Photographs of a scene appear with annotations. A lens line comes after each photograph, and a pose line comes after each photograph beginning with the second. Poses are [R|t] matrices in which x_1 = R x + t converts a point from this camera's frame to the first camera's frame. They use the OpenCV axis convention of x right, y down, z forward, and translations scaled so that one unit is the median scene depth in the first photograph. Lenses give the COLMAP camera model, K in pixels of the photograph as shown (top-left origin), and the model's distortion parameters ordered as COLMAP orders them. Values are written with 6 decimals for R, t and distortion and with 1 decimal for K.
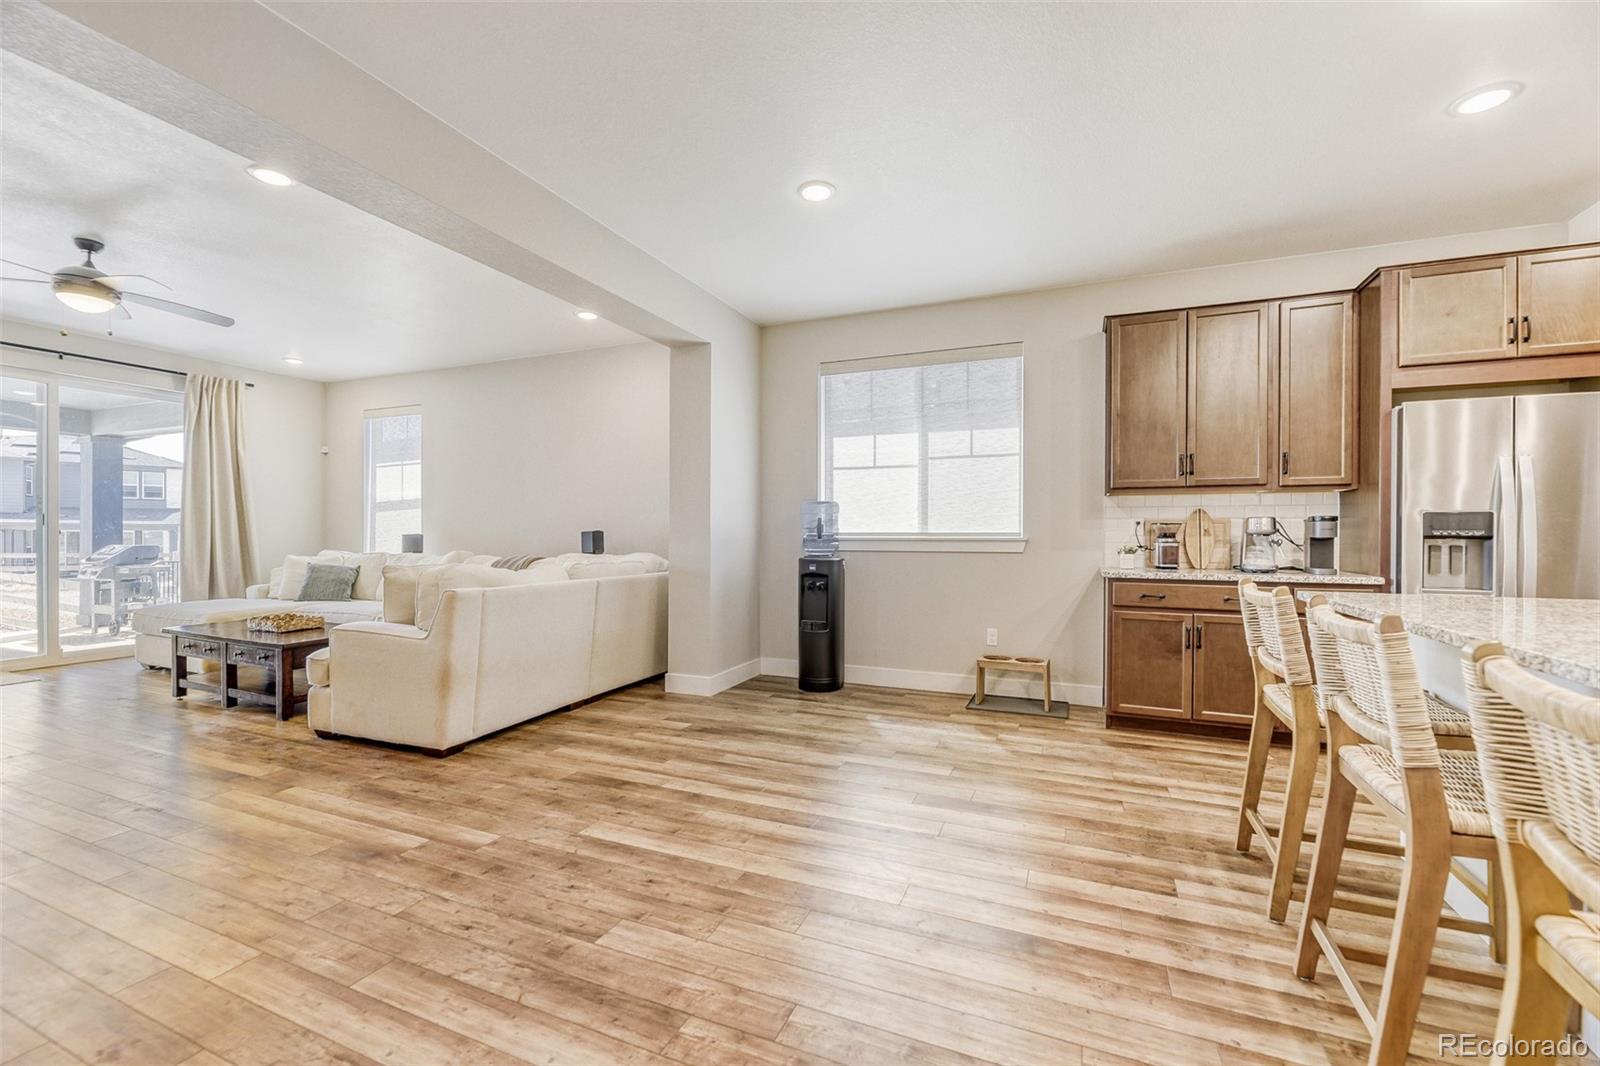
lens RADIAL K [[674.0, 0, 800.0], [0, 674.0, 533.0], [0, 0, 1]] dist [-0.001018, 0.000571]
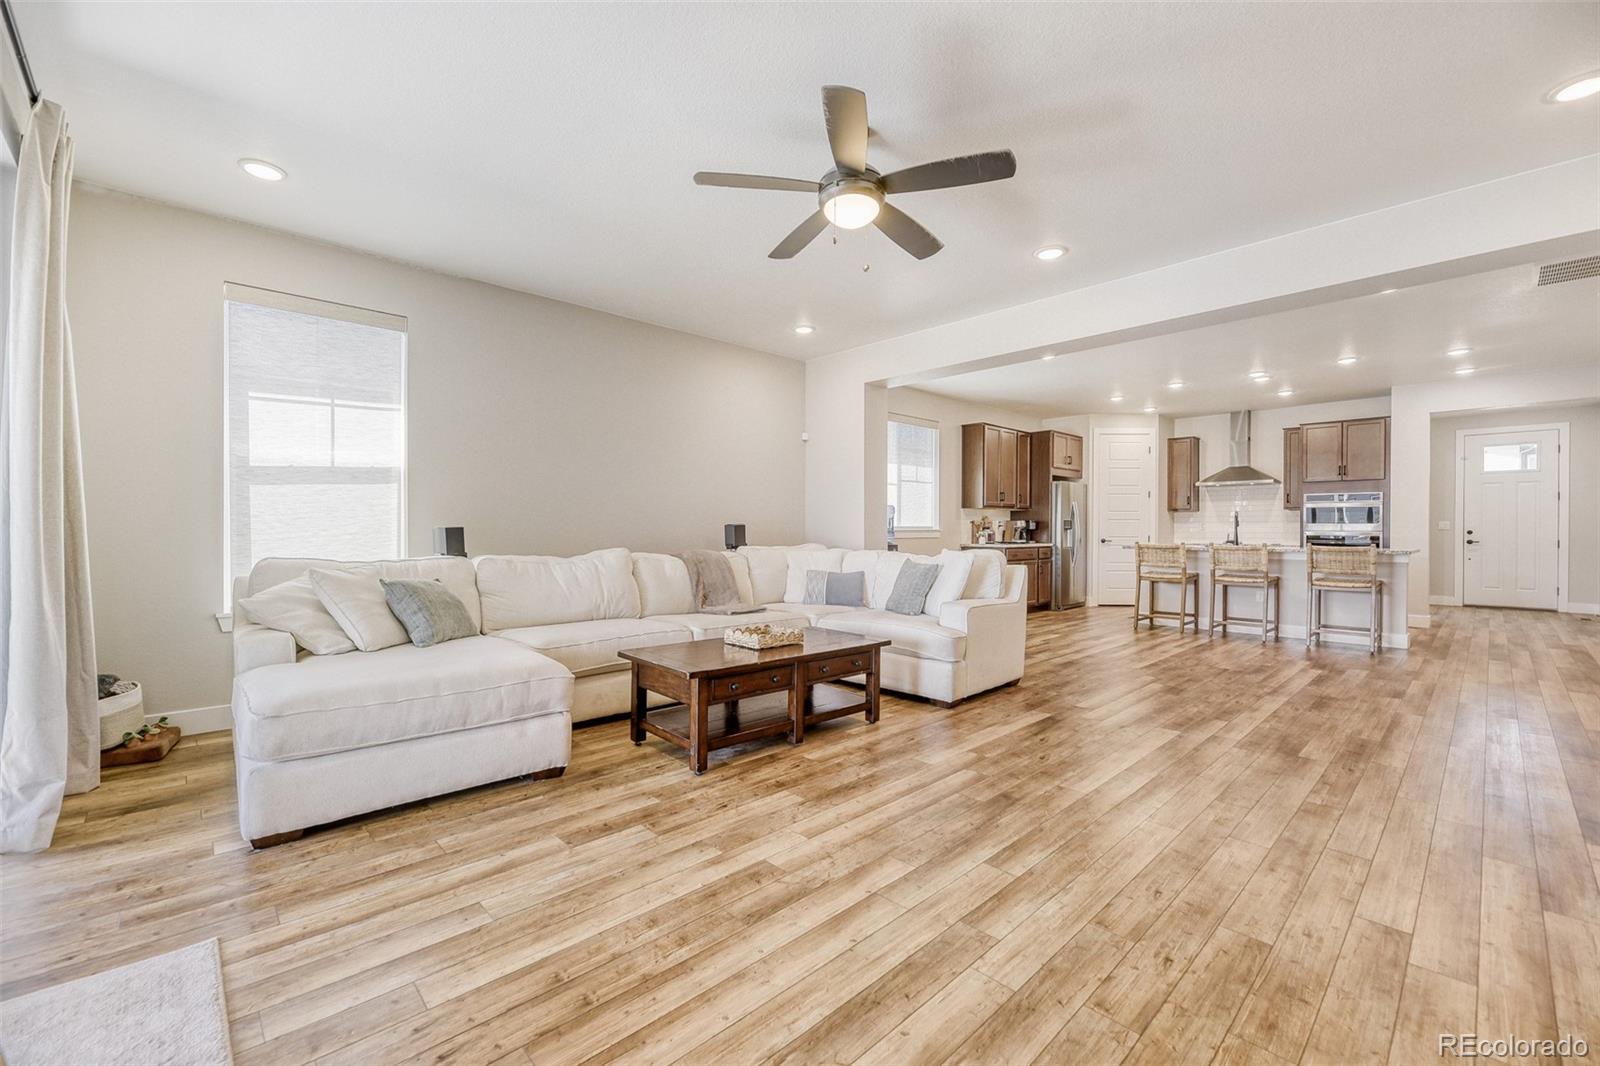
lens RADIAL K [[656.5, 0, 815.3], [0, 656.5, 528.9], [0, 0, 1]] dist [0.027082, -0.010624]
pose [[0.381370, -0.003519, 0.924416, -1.771156], [-0.003923, 0.999978, 0.005426, -0.002274], [-0.924414, -0.005696, 0.381347, 0.769017]]
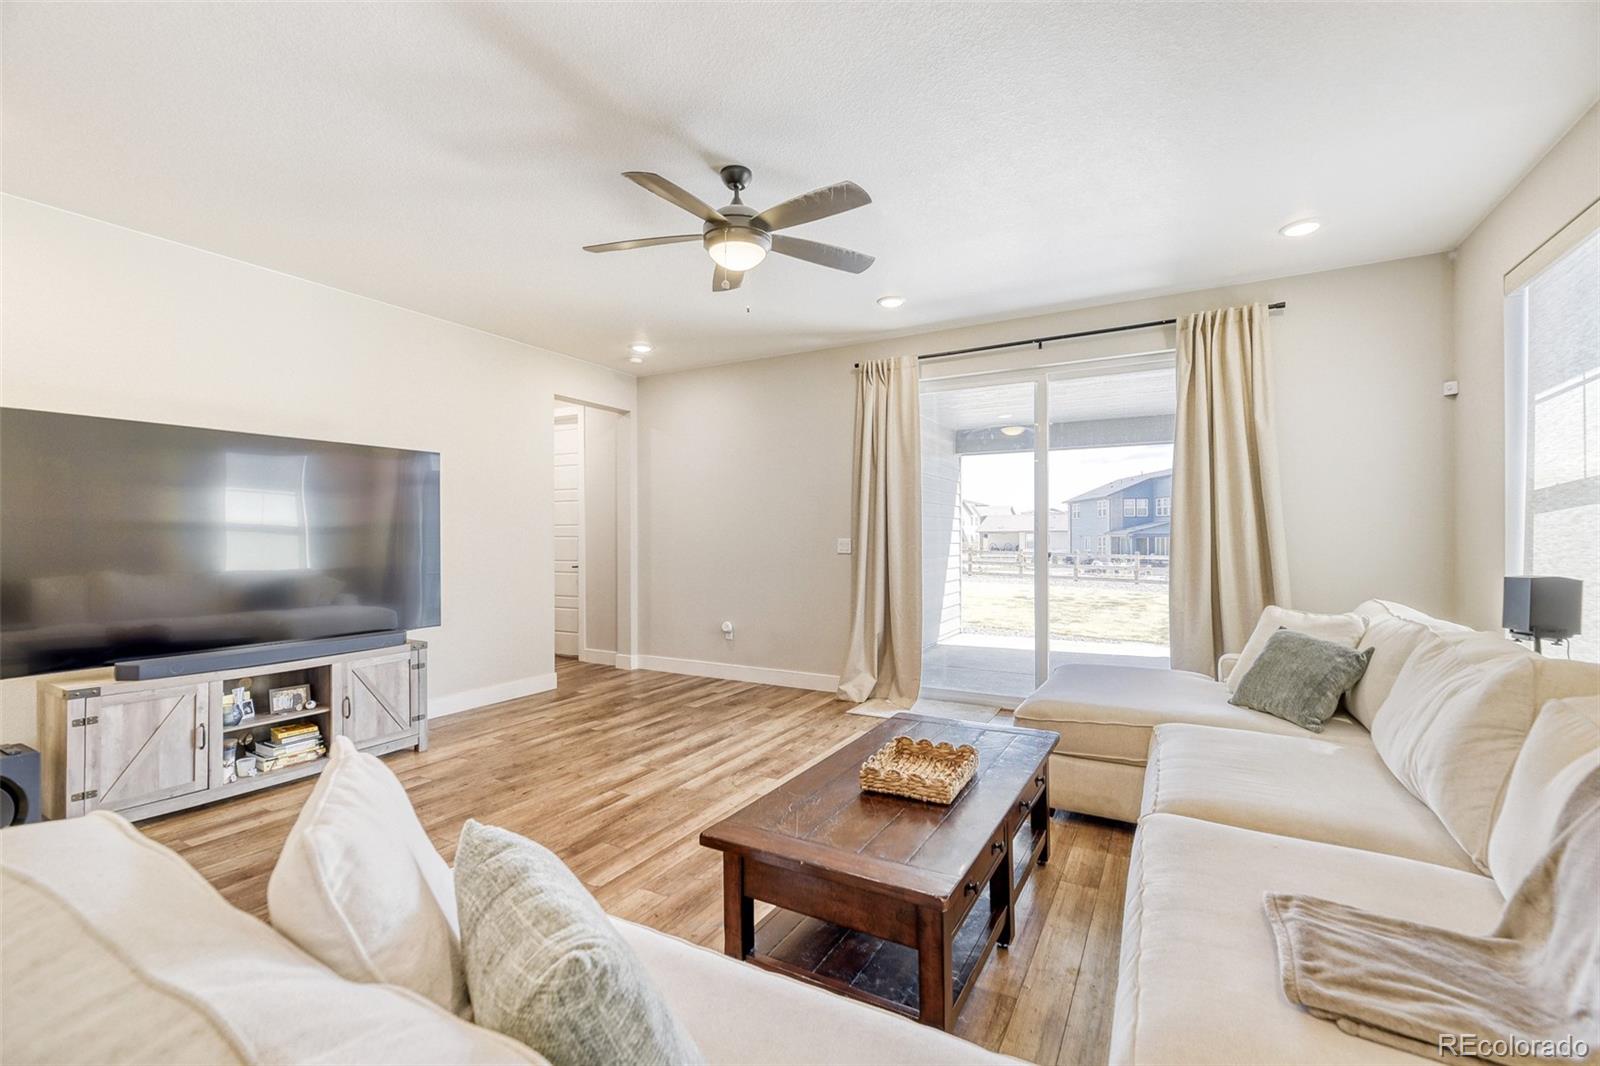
lens RADIAL K [[674.0, 0, 800.0], [0, 674.0, 533.0], [0, 0, 1]] dist [-0.001018, 0.000571]
pose [[-0.110979, -0.010040, -0.993772, -0.341692], [0.001374, 0.999946, -0.010256, -0.030367], [0.993822, -0.002503, -0.110959, 1.164145]]
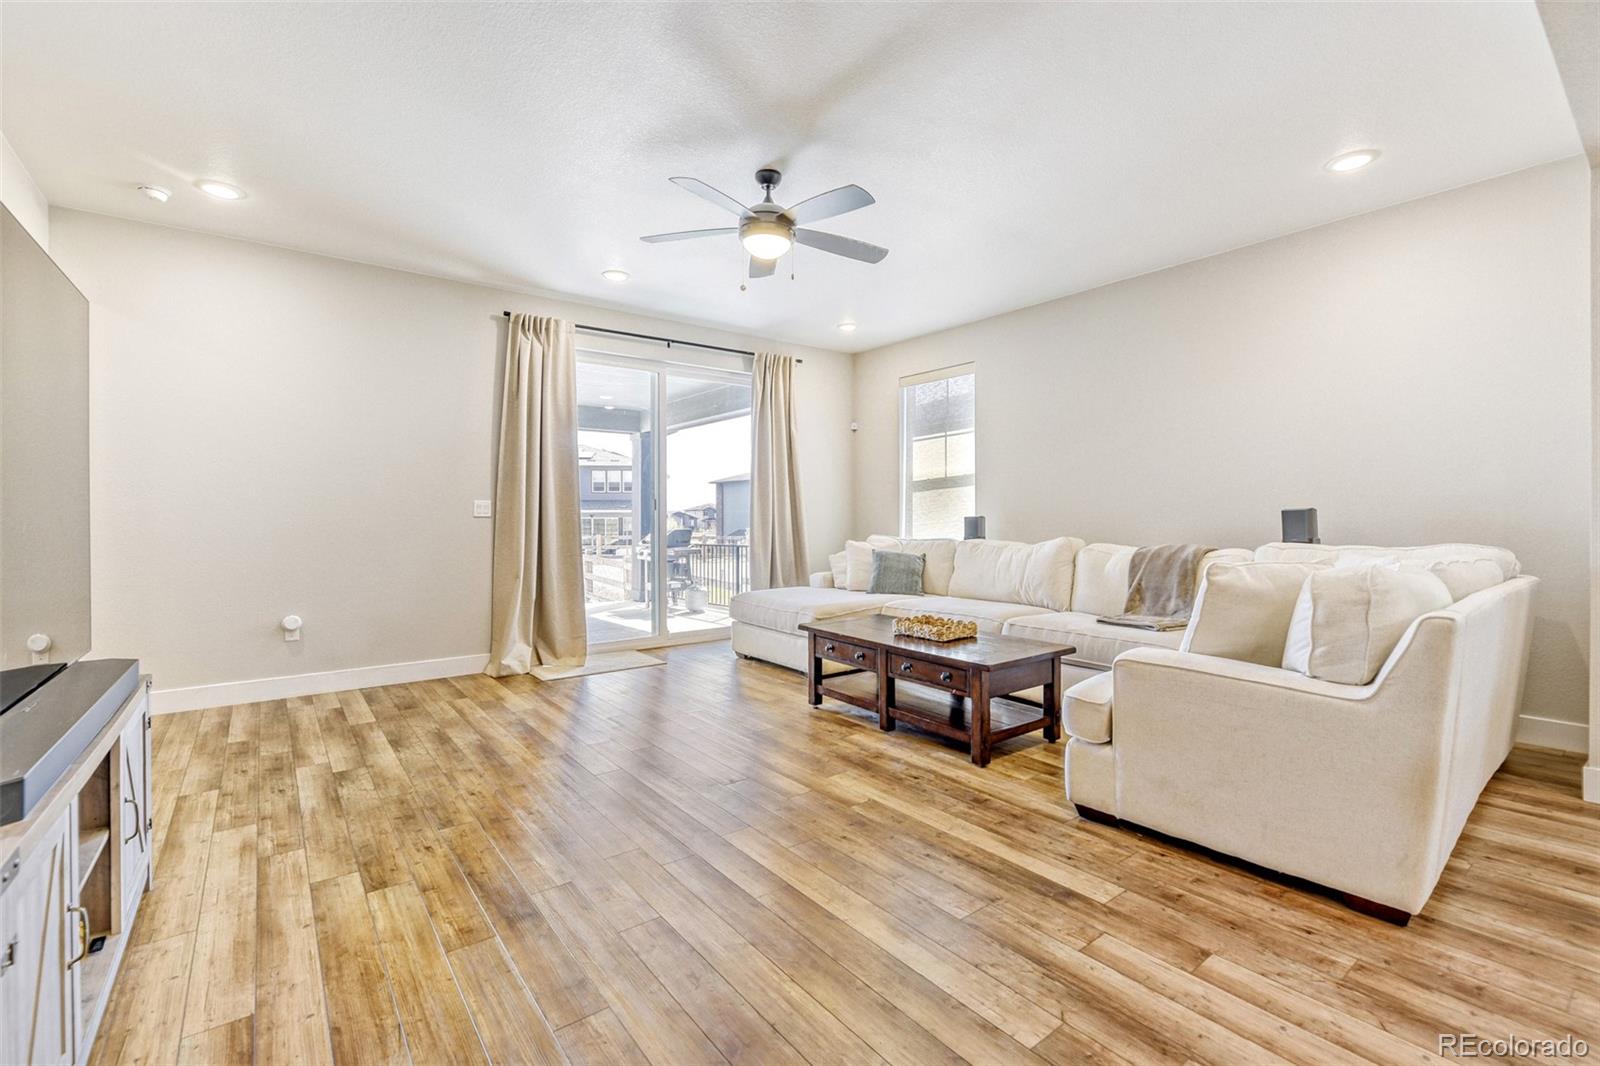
lens RADIAL K [[700.0, 0, 786.9], [0, 700.0, 518.5], [0, 0, 1]] dist [-0.002715, 0.000051]
pose [[0.865226, -0.006517, -0.501340, -0.599746], [0.006817, 0.999976, -0.001234, 0.006485], [0.501336, -0.002350, 0.865249, 0.246016]]
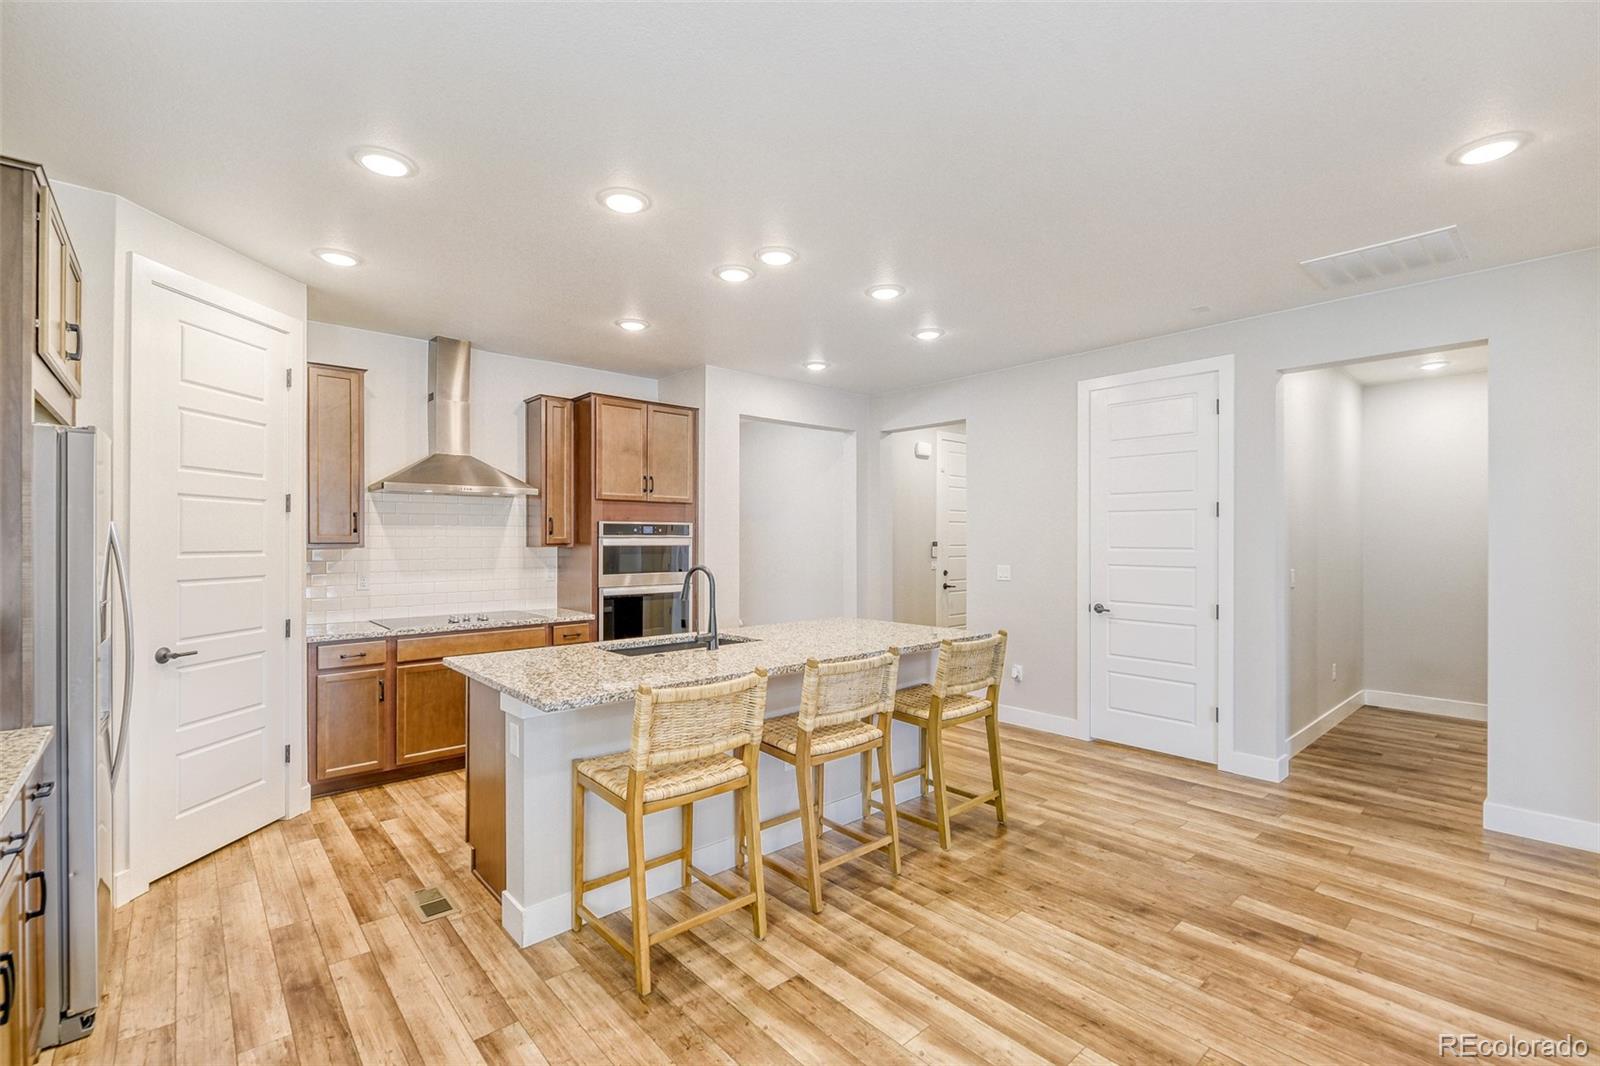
lens RADIAL K [[696.7, 0, 800.0], [0, 696.7, 533.0], [0, 0, 1]] dist [-0.001319, 0.000171]
pose [[-0.899930, 0.003987, 0.436016, 0.044567], [-0.001724, 0.999918, -0.012701, -0.076027], [-0.436031, -0.012181, -0.899849, 1.101405]]
